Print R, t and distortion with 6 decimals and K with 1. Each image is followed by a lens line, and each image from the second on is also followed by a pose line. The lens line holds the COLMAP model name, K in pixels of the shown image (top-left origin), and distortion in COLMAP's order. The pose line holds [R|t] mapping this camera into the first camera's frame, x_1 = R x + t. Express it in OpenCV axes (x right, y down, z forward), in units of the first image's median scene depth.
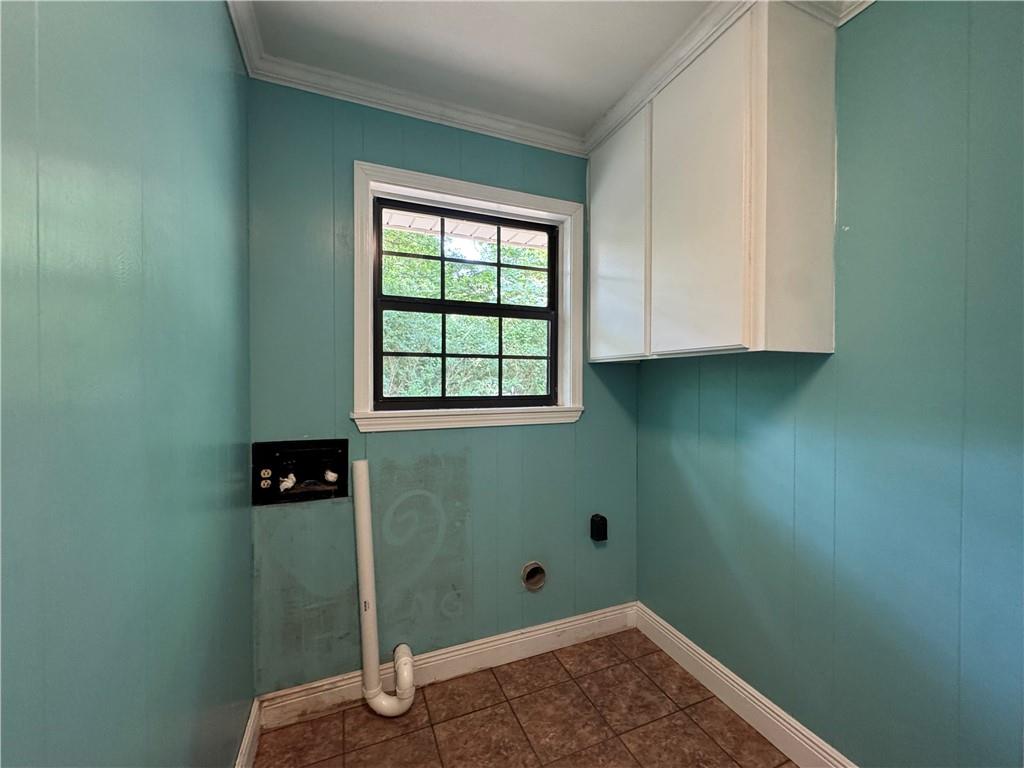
lens RADIAL K [[412.5, 0, 504.5], [0, 412.5, 383.5], [0, 0, 1]] dist [-0.000946, -0.000537]
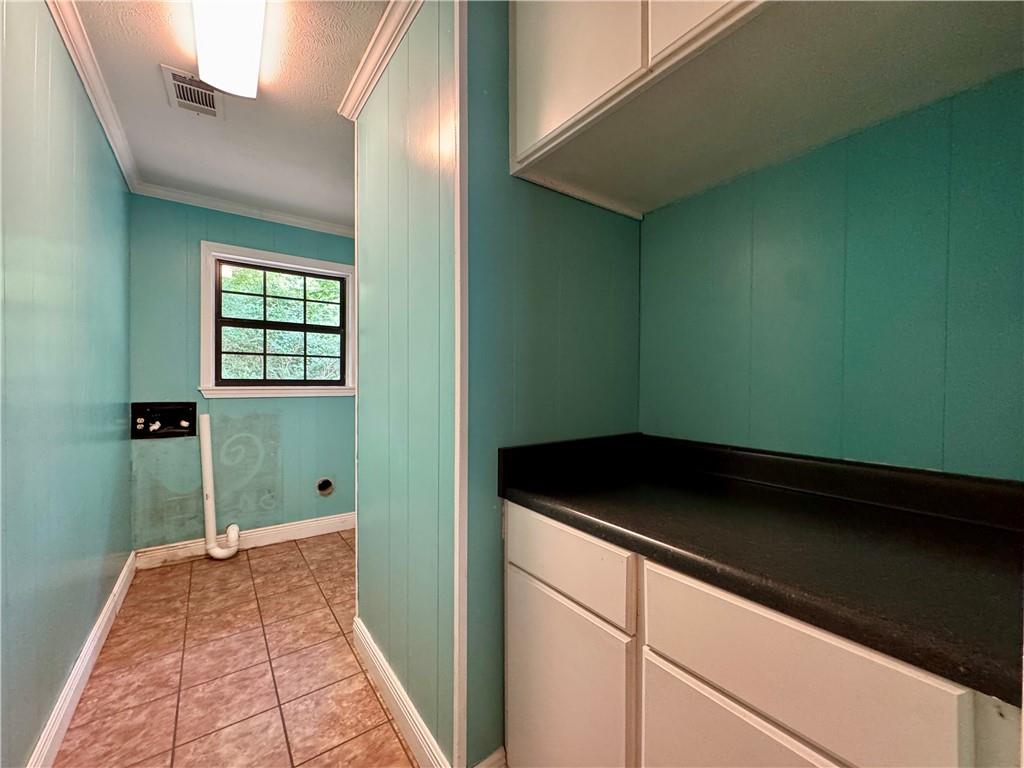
lens RADIAL K [[412.5, 0, 506.4], [0, 412.5, 383.7], [0, 0, 1]] dist [-0.000946, -0.000537]
pose [[0.969408, 0.003495, 0.245430, 0.446129], [-0.002676, 0.999990, -0.003670, 0.060973], [-0.245440, 0.002901, 0.969407, -0.970096]]
